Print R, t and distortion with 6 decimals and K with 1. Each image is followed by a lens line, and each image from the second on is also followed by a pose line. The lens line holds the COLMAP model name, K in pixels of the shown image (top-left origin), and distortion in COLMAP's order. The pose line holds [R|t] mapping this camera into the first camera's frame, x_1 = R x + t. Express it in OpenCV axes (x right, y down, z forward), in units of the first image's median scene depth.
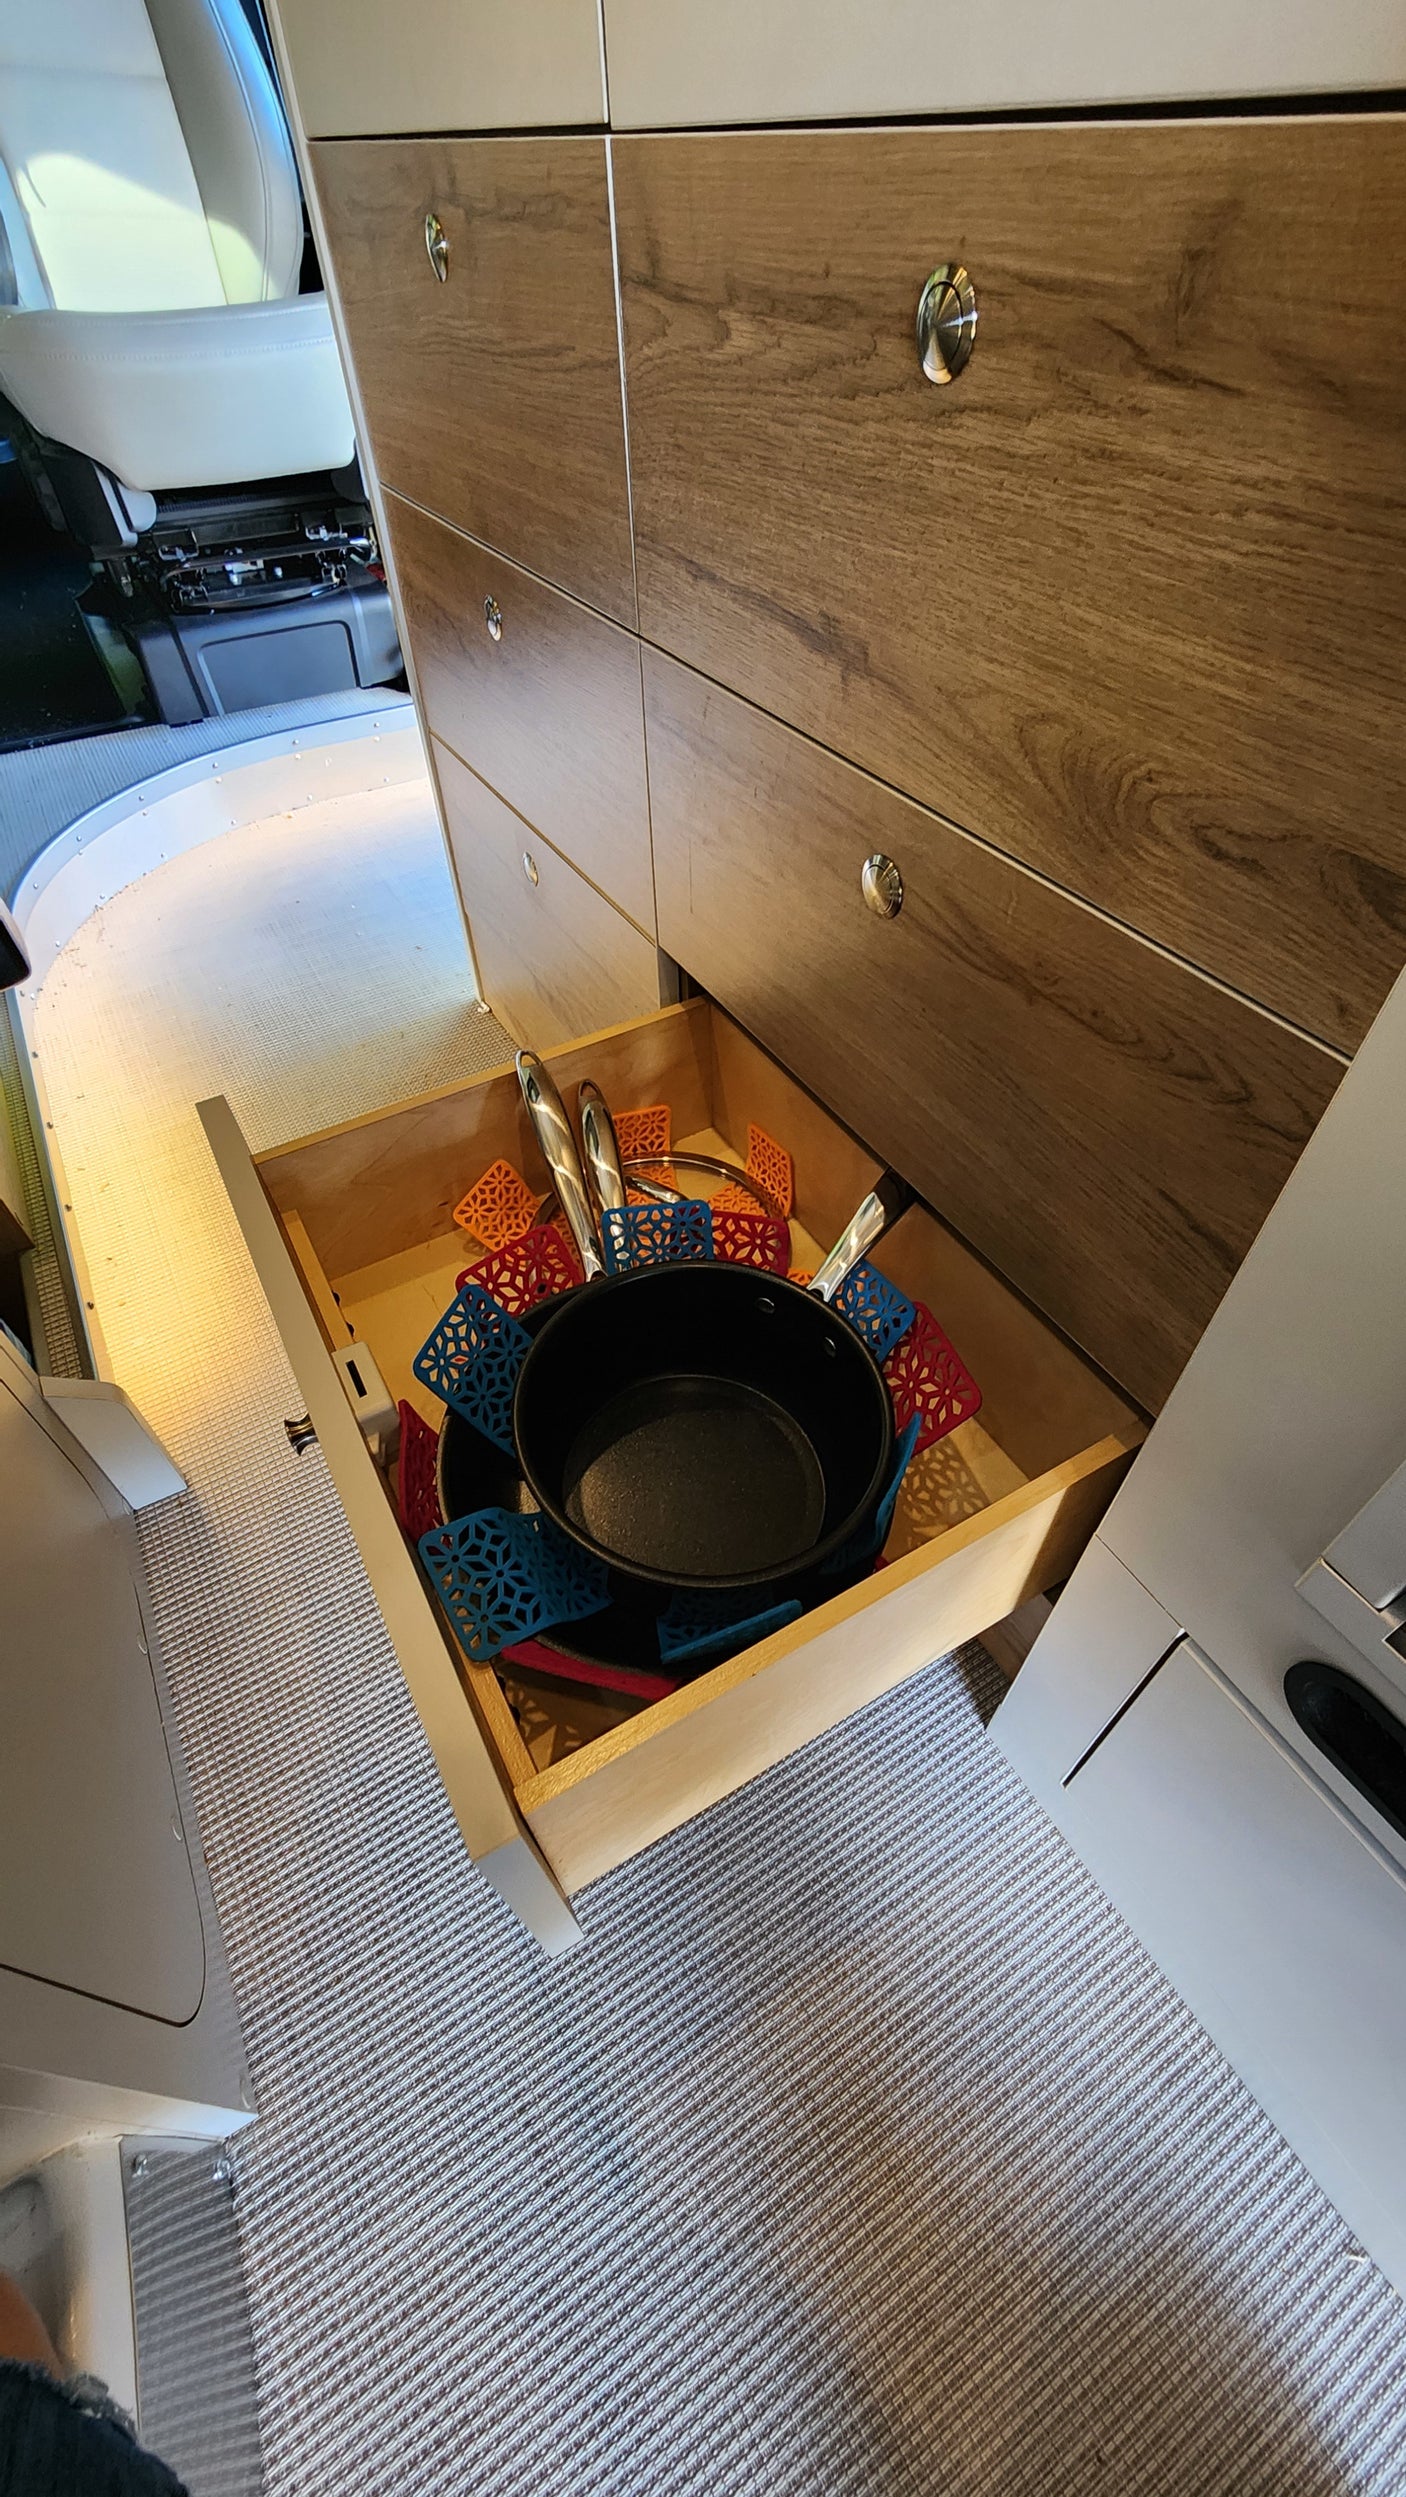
lens RADIAL K [[1017.2, 0, 691.8], [0, 1017.2, 1255.6], [0, 0, 1]] dist [-0.000282, -0.000367]
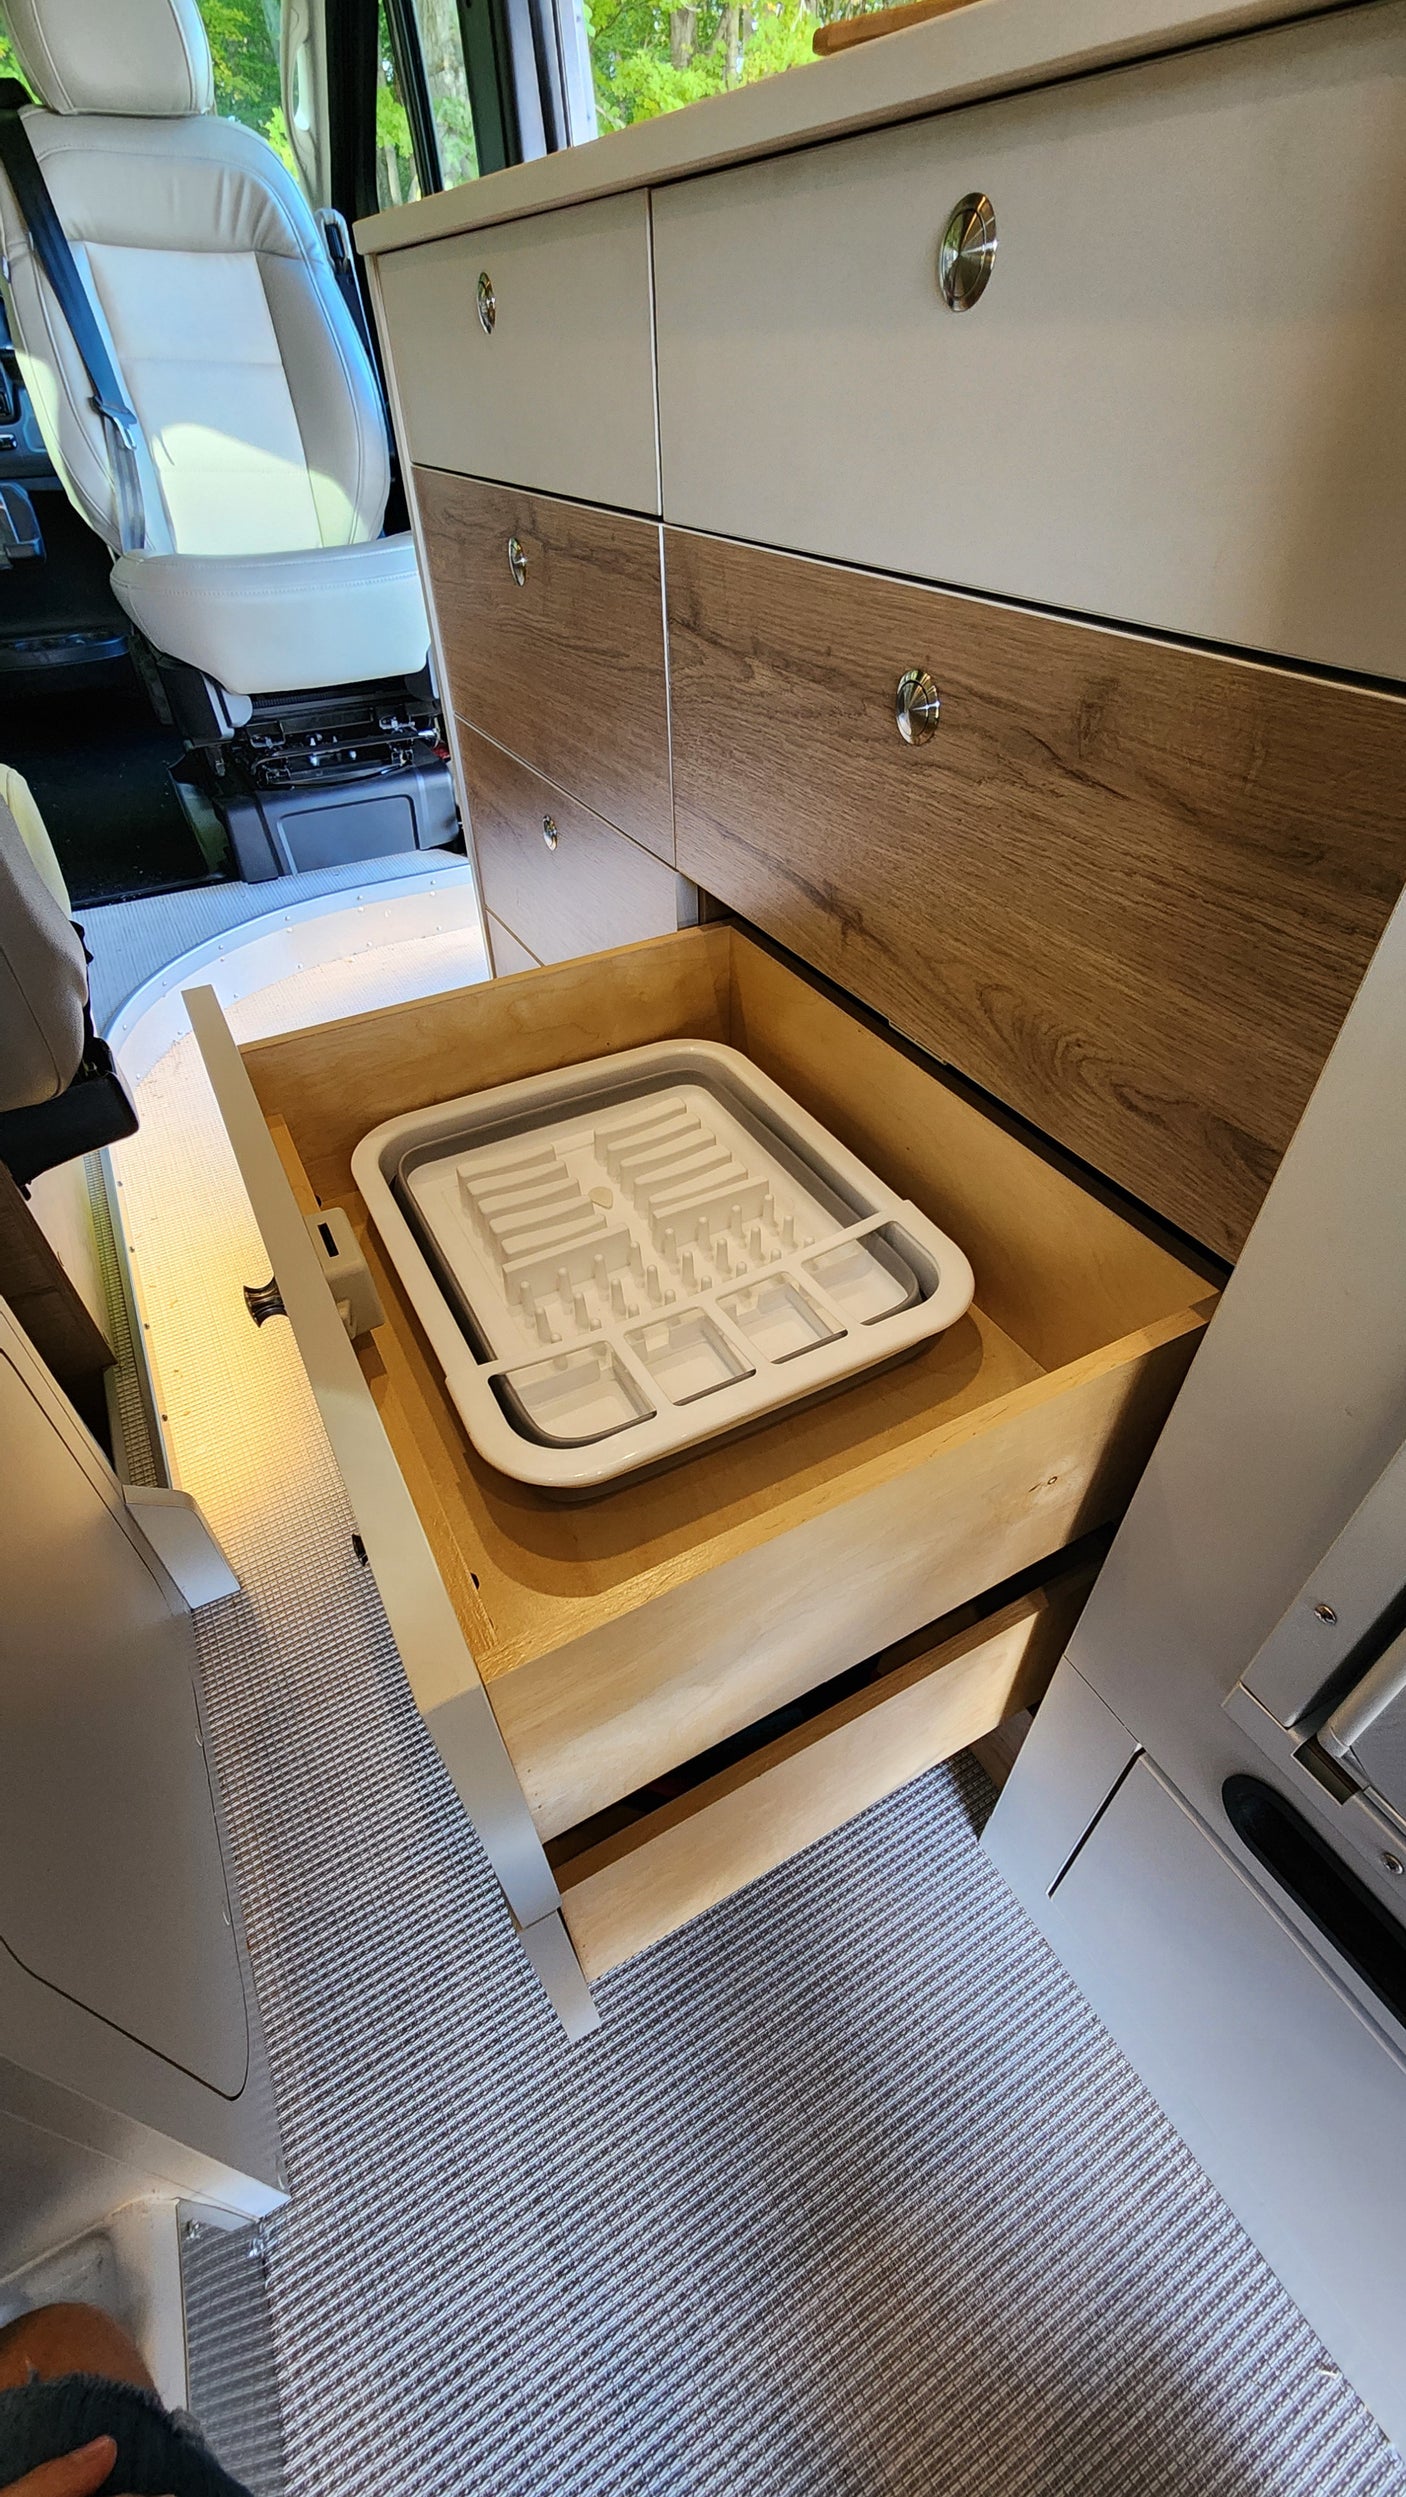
lens RADIAL K [[1017.2, 0, 691.8], [0, 1017.2, 1255.6], [0, 0, 1]] dist [-0.000282, -0.000367]
pose [[0.999704, 0.017470, -0.016914, -0.004445], [-0.019000, 0.995298, -0.094977, -0.045704], [0.015176, 0.095270, 0.995336, -0.151706]]
